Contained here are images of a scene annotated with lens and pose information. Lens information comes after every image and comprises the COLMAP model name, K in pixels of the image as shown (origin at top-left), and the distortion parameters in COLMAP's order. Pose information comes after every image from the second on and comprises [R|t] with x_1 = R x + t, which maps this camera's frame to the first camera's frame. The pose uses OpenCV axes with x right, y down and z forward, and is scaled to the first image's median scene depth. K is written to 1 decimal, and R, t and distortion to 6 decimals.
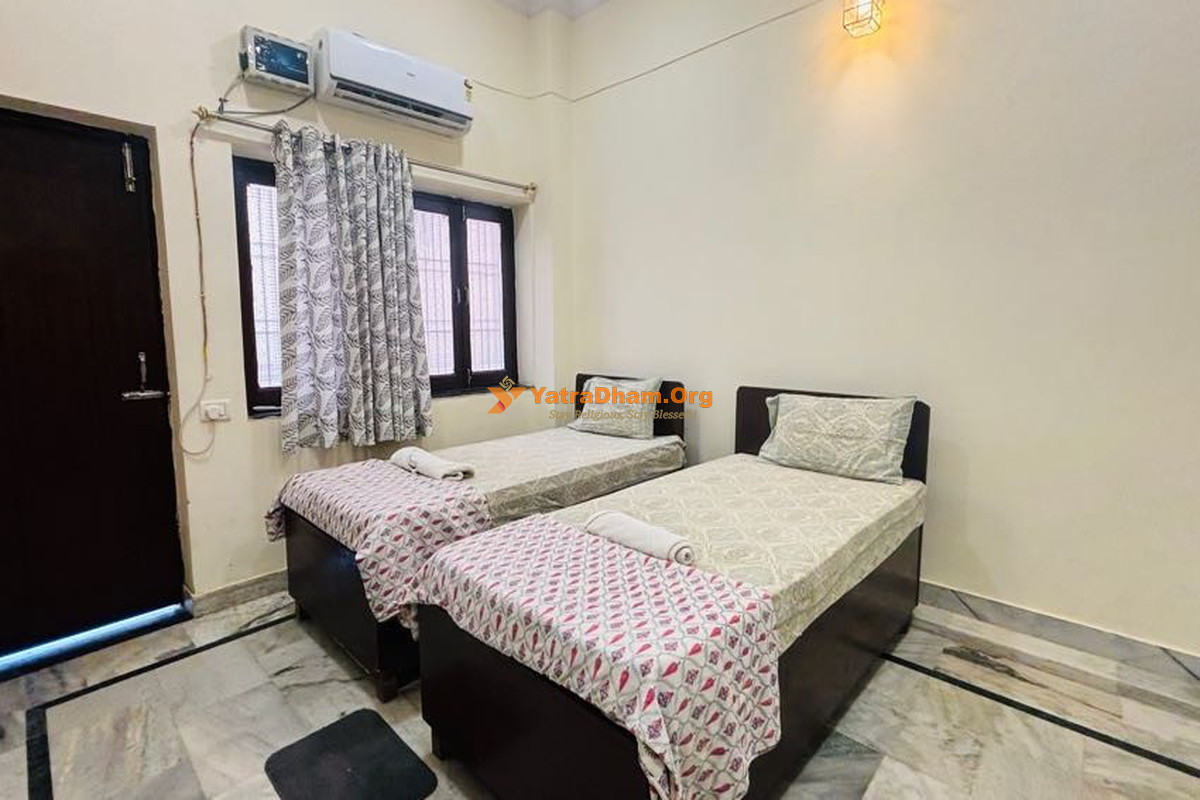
lens RADIAL K [[548.8, 0, 598.1], [0, 548.8, 381.7], [0, 0, 1]] dist [-0.007265, -0.001028]
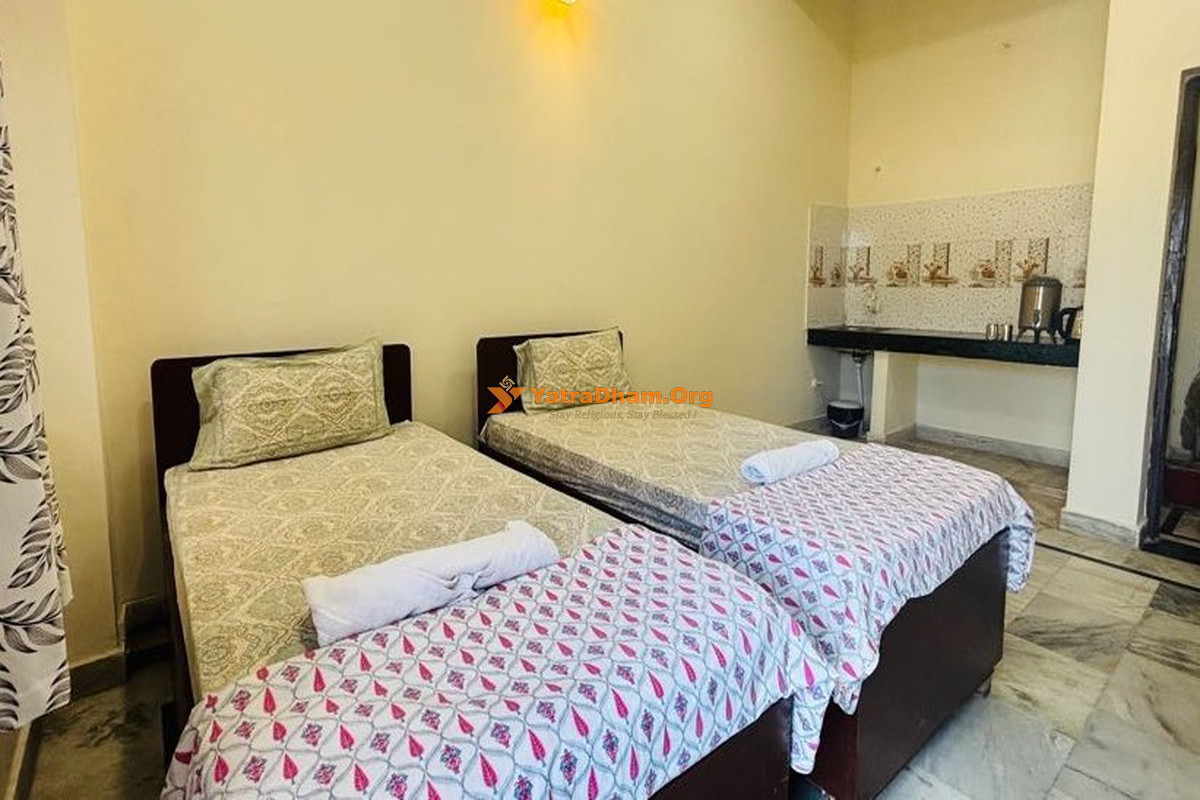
lens RADIAL K [[588.7, 0, 571.1], [0, 588.7, 397.7], [0, 0, 1]] dist [0.001067, -0.001128]
pose [[0.172597, -0.192357, 0.966027, -0.766766], [0.093748, 0.979502, 0.178291, -0.062889], [-0.980521, 0.059790, 0.187092, 0.846631]]
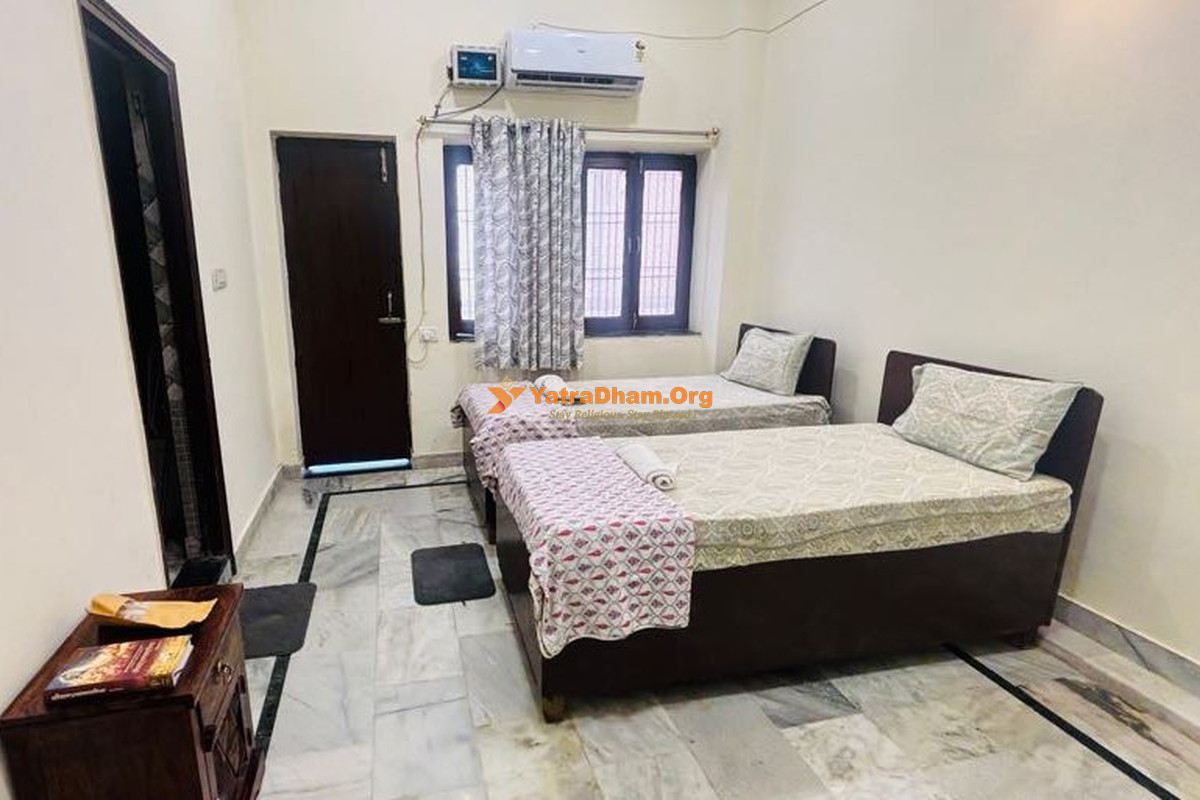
lens RADIAL K [[588.7, 0, 571.1], [0, 588.7, 397.7], [0, 0, 1]] dist [0.001067, -0.001128]
pose [[0.856576, 0.130491, -0.499250, 0.369002], [-0.062031, 0.986521, 0.151422, -0.035782], [0.512279, -0.098735, 0.853124, -0.135622]]
